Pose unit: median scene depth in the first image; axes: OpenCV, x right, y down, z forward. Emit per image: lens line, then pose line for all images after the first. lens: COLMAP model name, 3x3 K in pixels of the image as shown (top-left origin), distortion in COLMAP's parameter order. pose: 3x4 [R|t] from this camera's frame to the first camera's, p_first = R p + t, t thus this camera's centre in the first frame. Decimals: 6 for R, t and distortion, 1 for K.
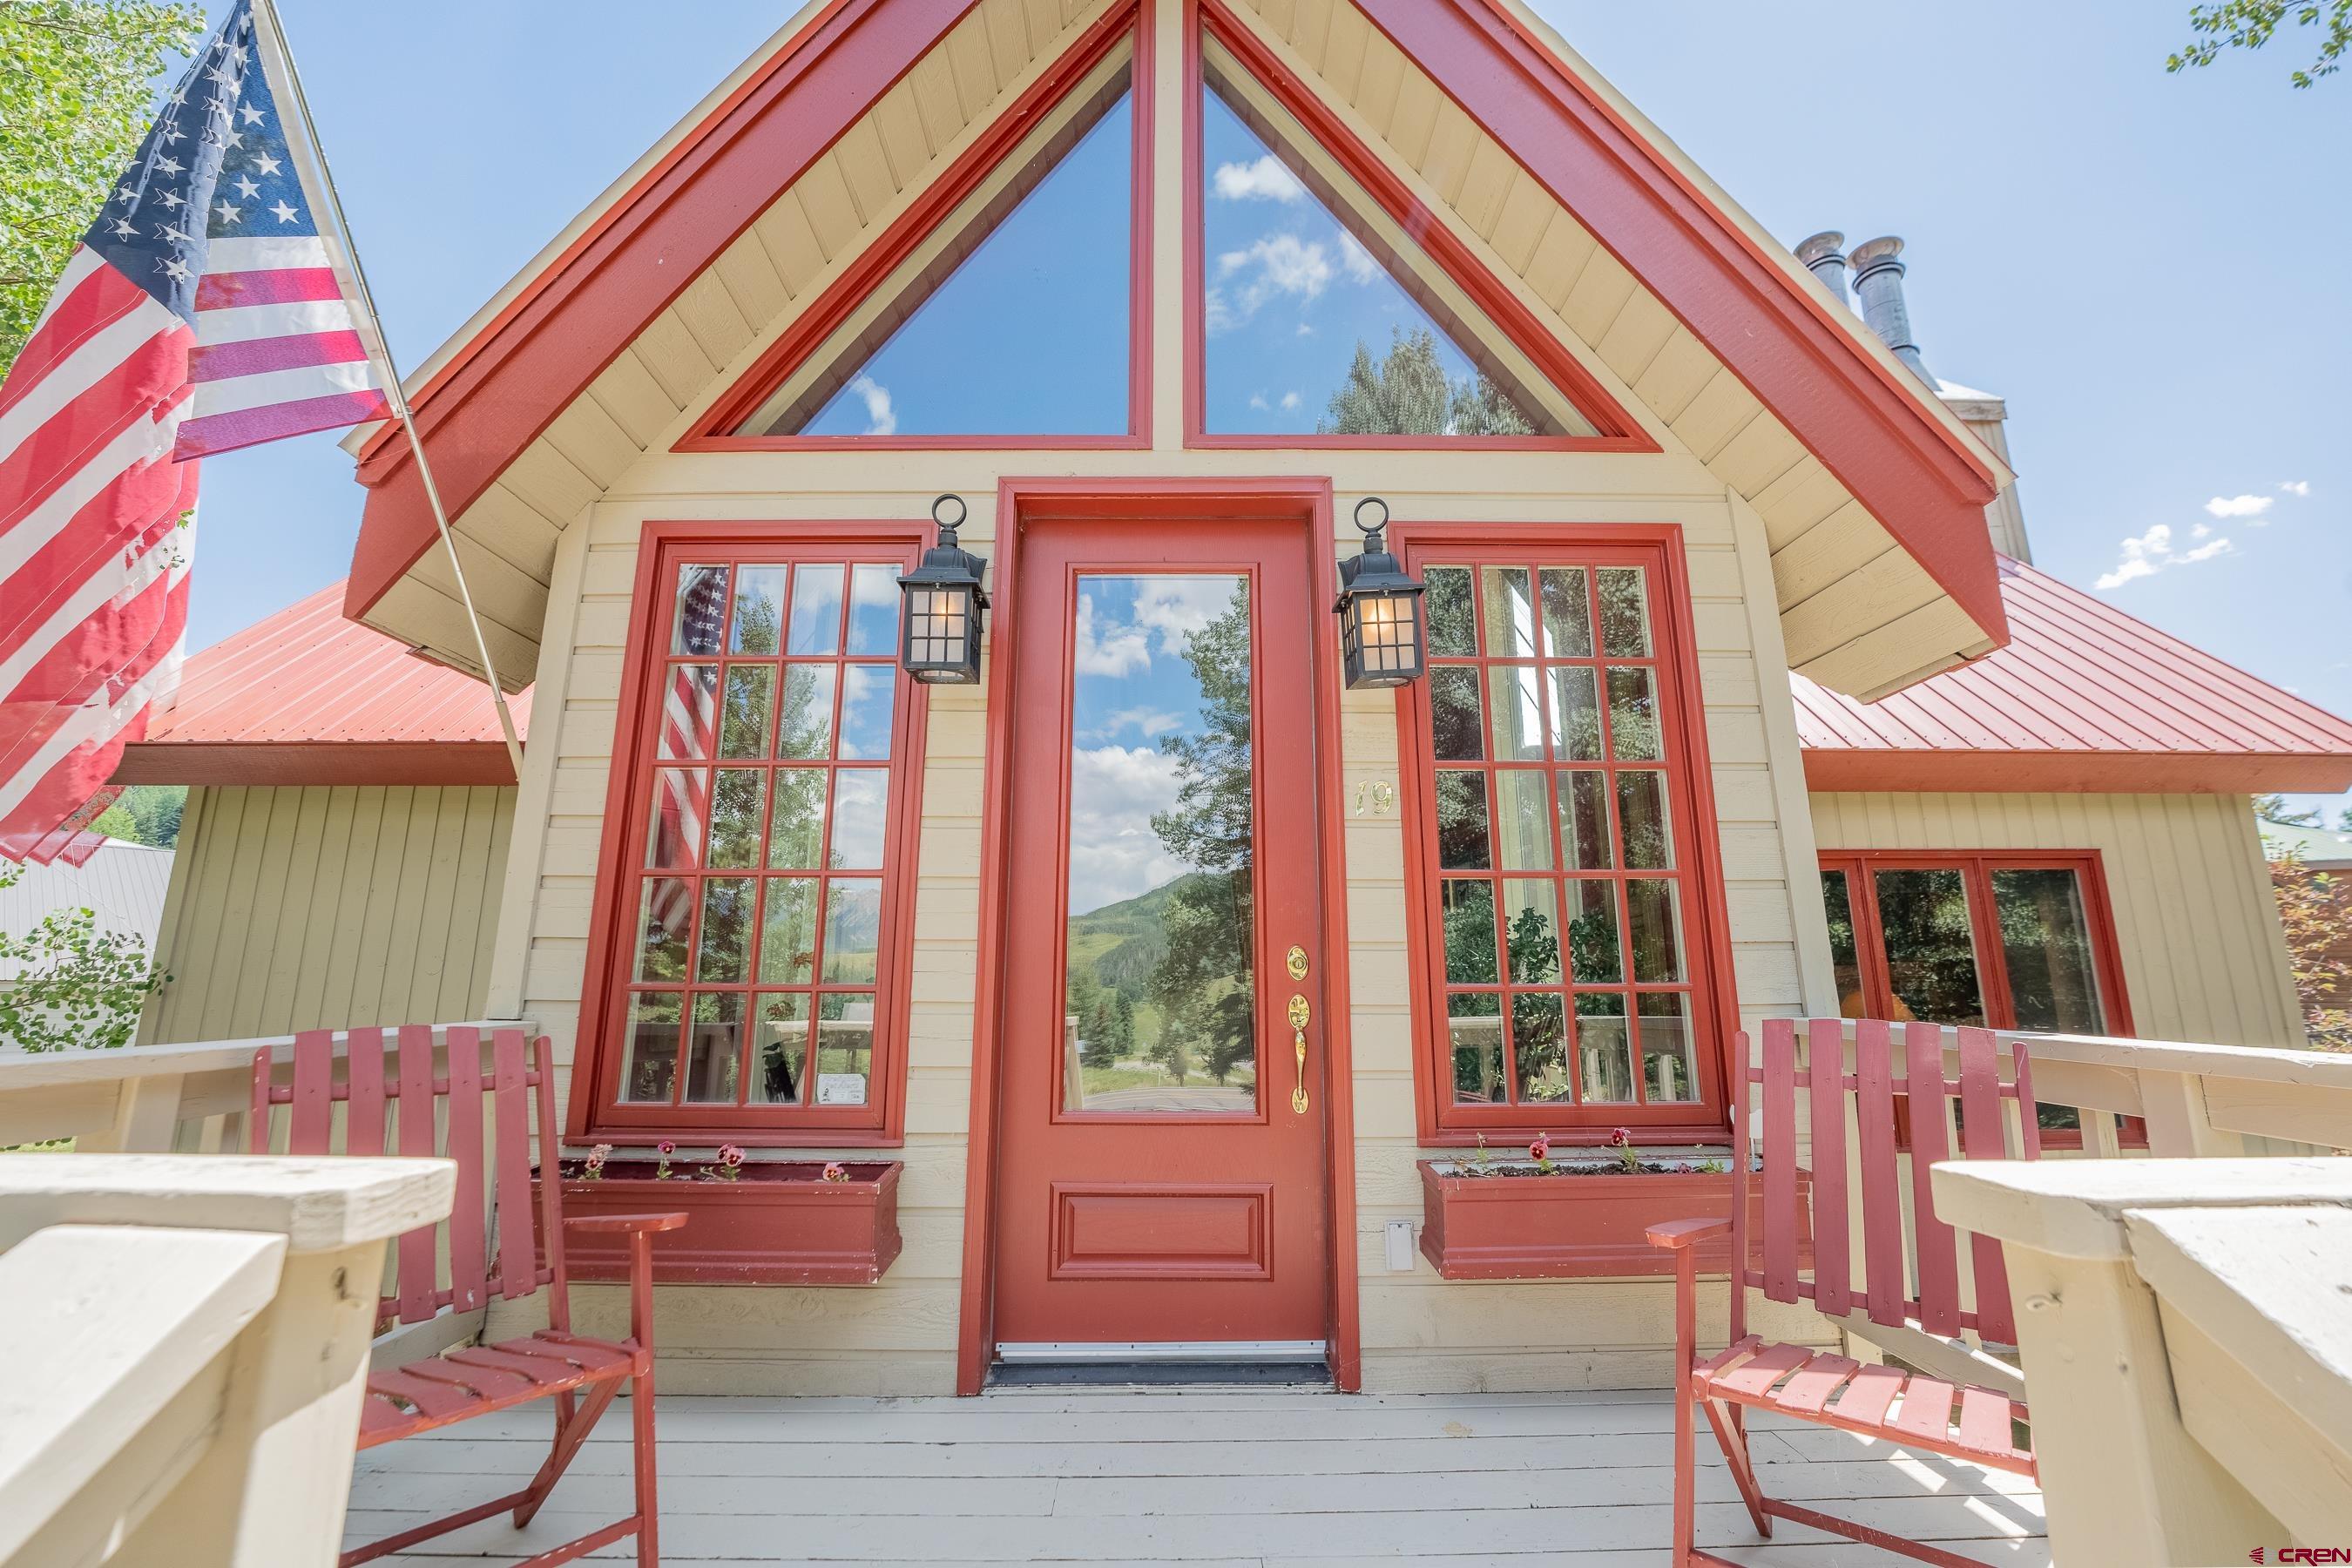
lens RADIAL K [[953.2, 0, 1167.2], [0, 953.2, 791.7], [0, 0, 1]] dist [-0.030097, 0.003599]
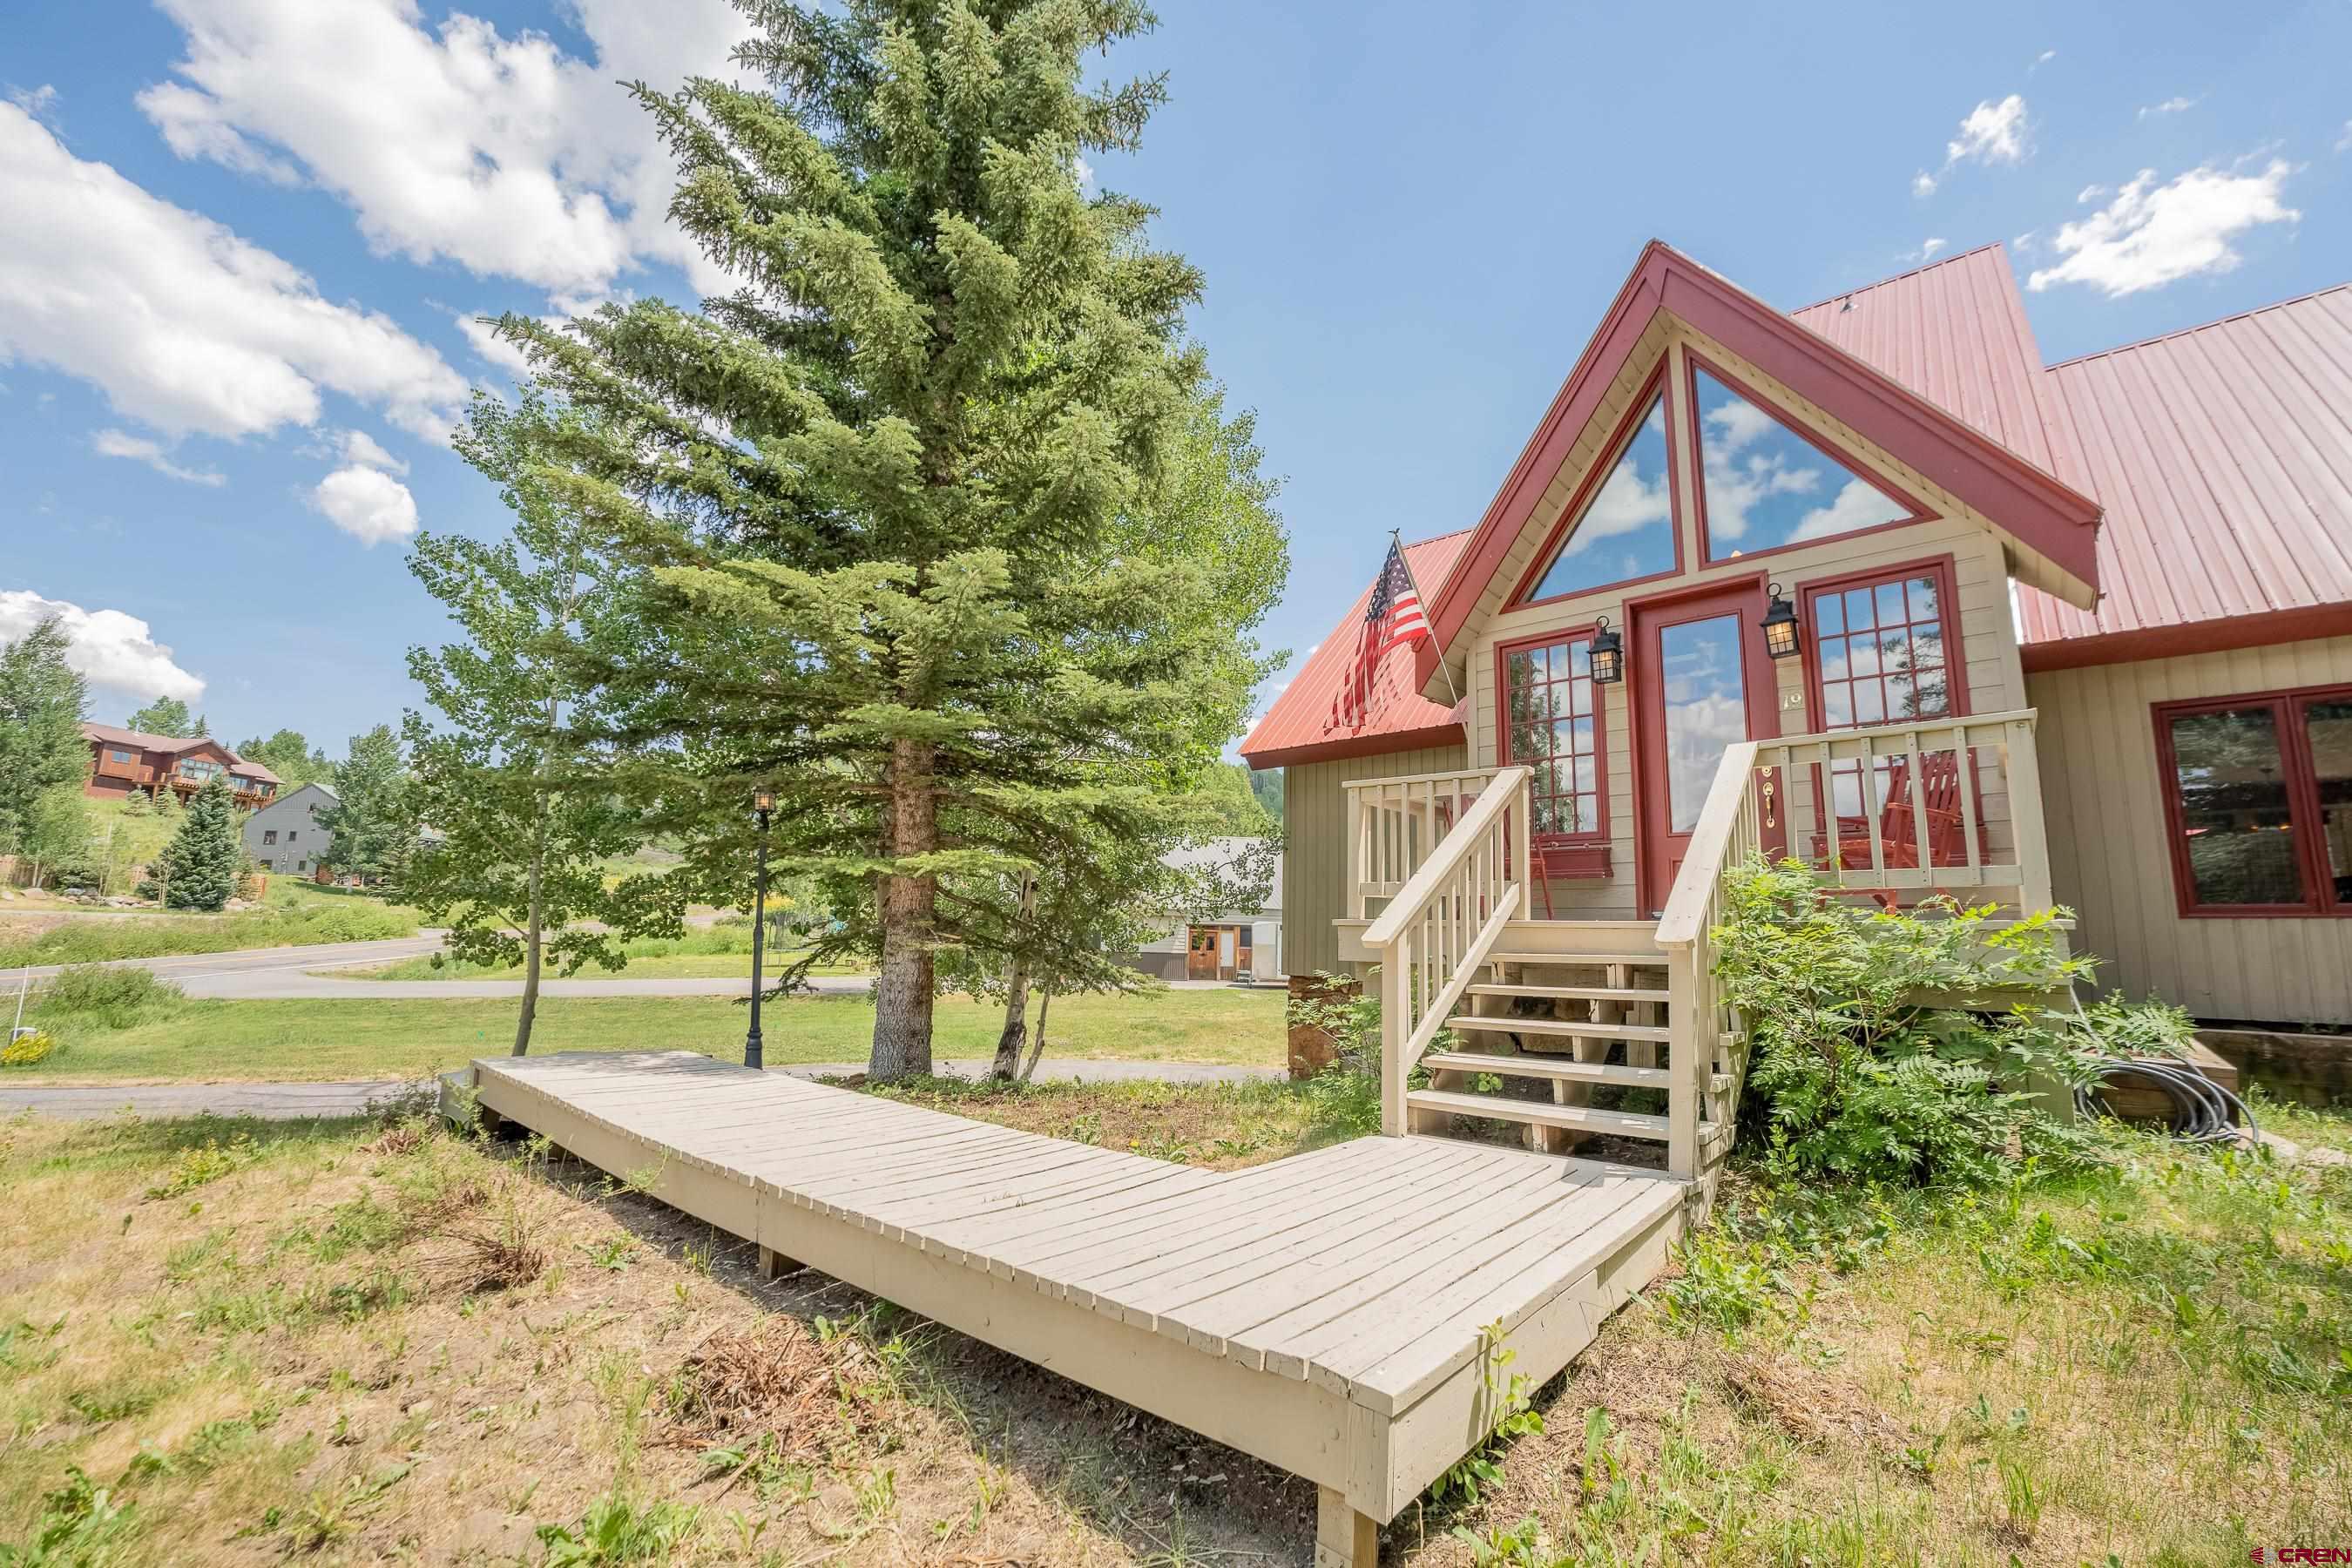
lens RADIAL K [[953.2, 0, 1206.2], [0, 953.2, 794.2], [0, 0, 1]] dist [-0.030097, 0.003599]
pose [[0.760579, -0.087462, -0.643327, 0.598599], [0.112575, 0.993641, -0.001996, 0.078748], [0.639411, -0.070904, 0.765589, -1.819717]]
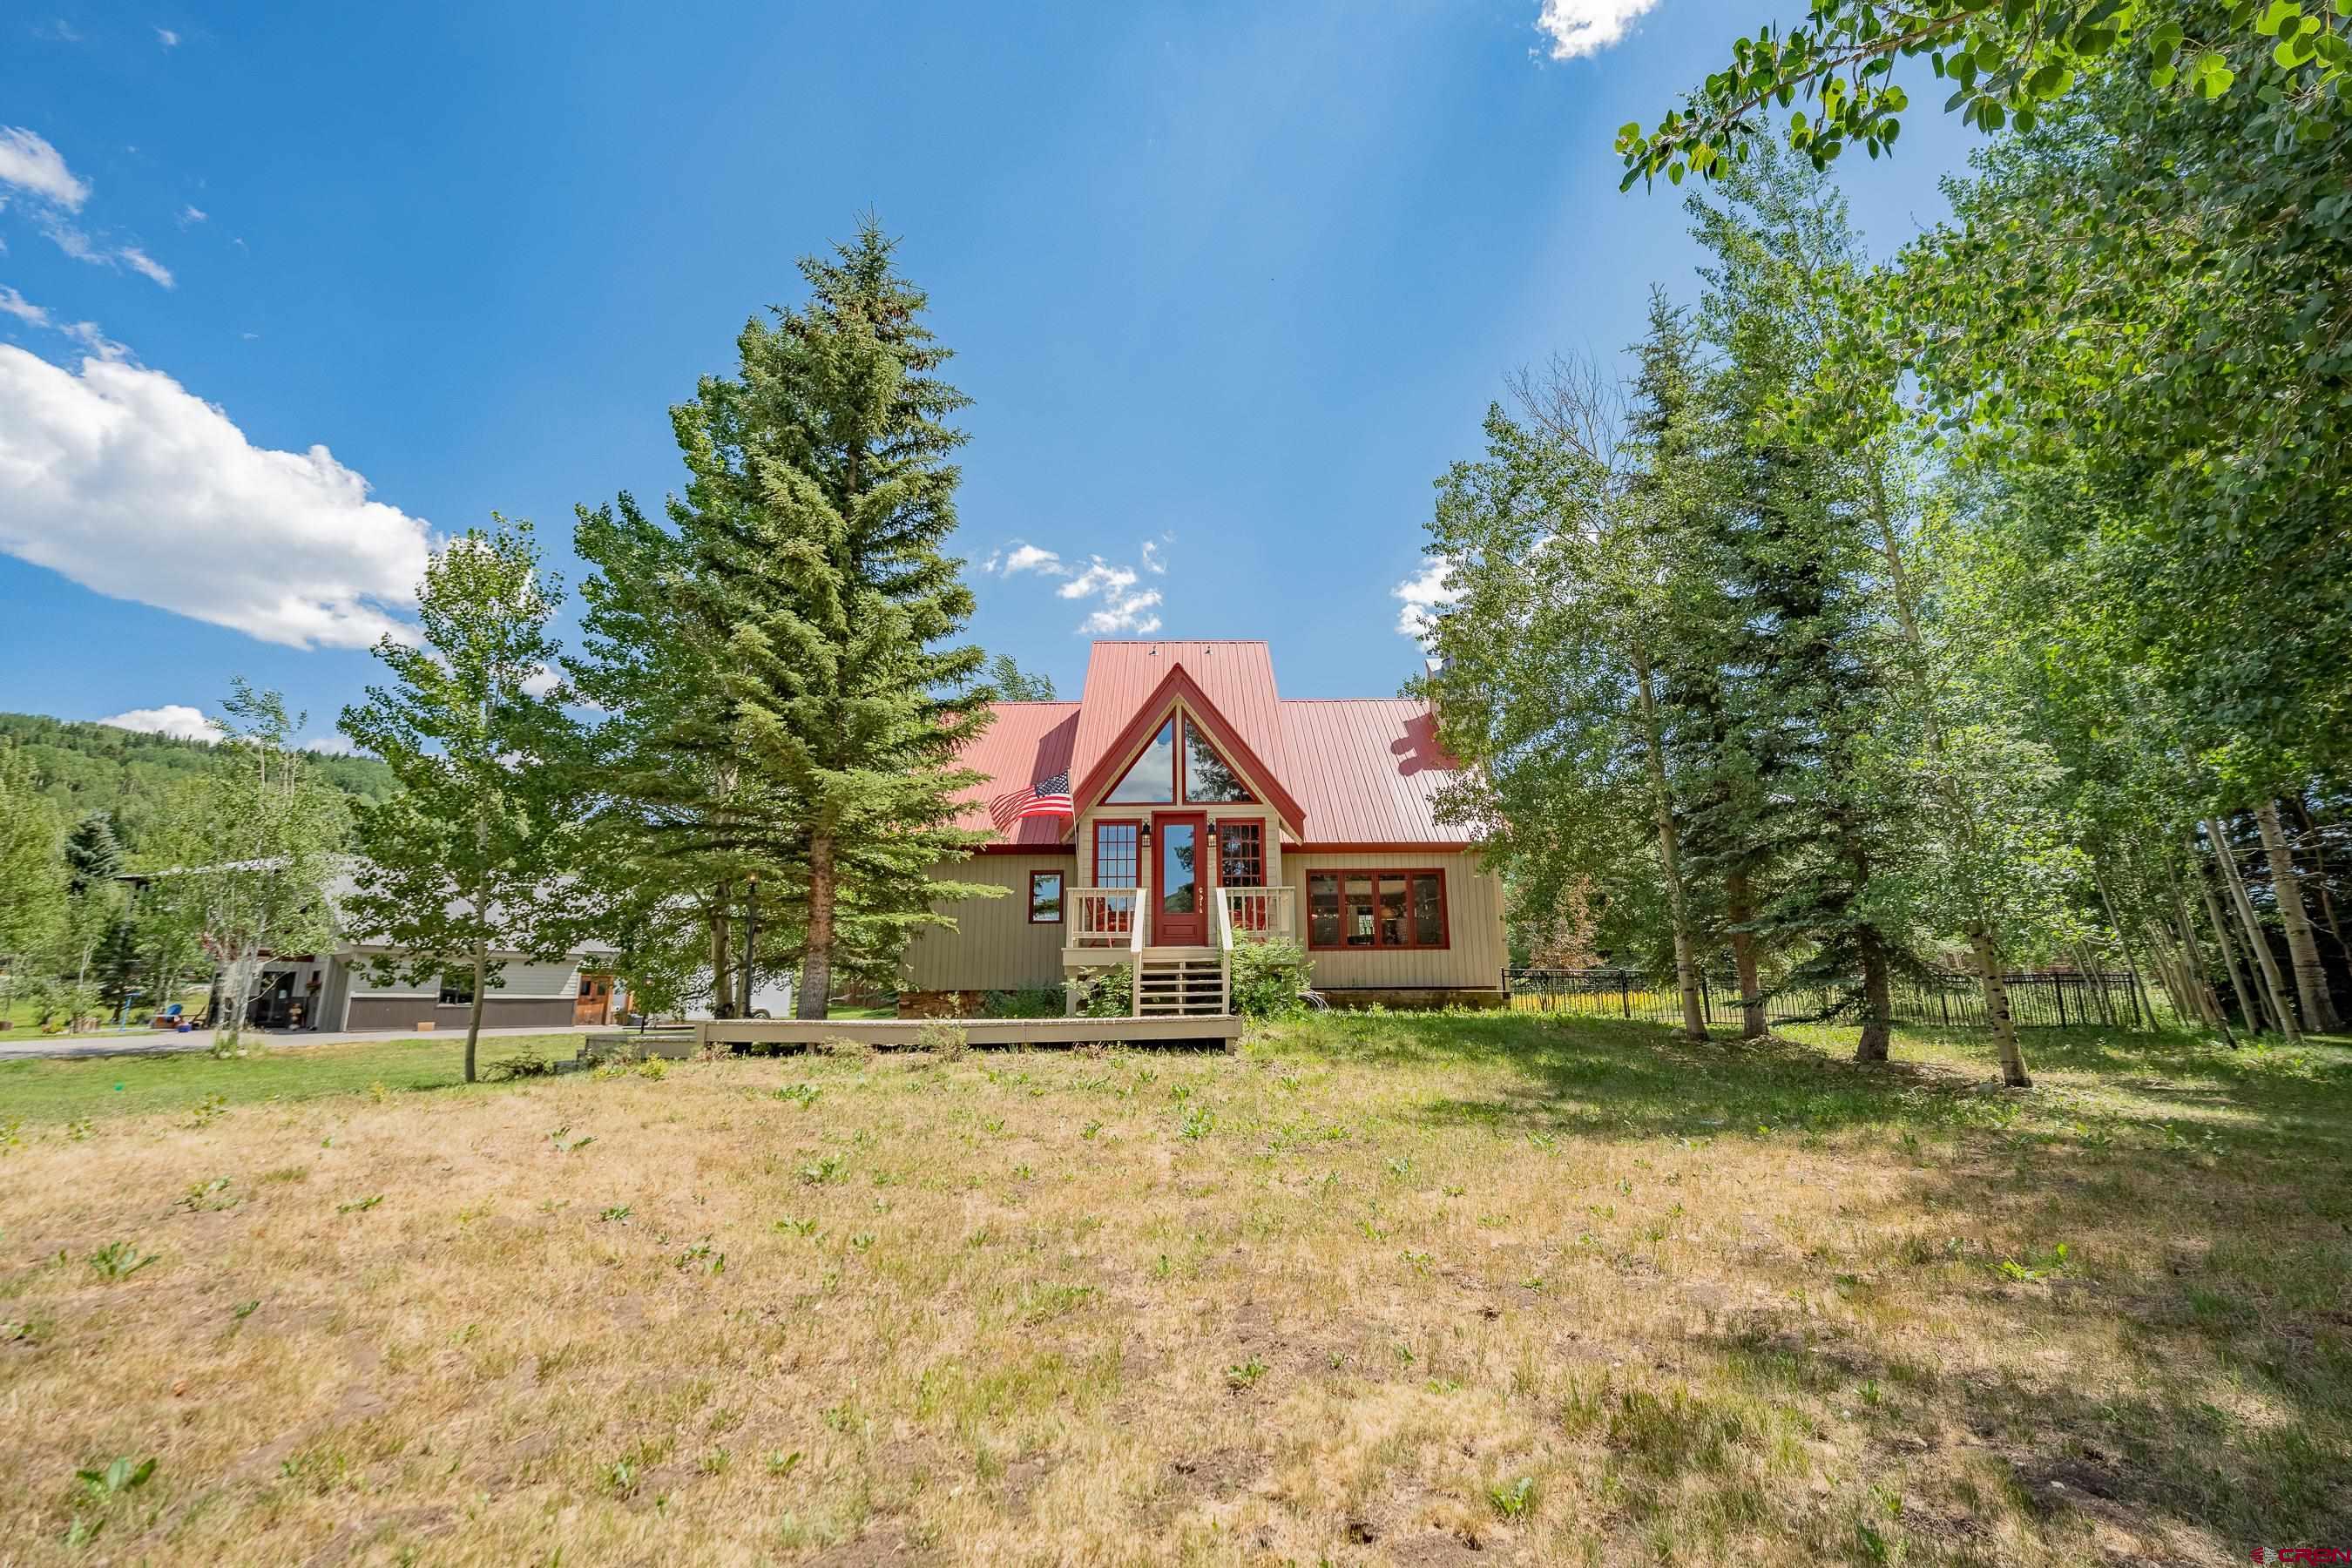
lens RADIAL K [[953.2, 0, 1179.1], [0, 953.2, 781.5], [0, 0, 1]] dist [-0.030097, 0.003599]
pose [[0.999838, -0.014031, -0.011231, 0.070520], [0.013763, 0.999626, -0.023632, -0.385168], [0.011558, 0.023474, 0.999658, -5.207584]]
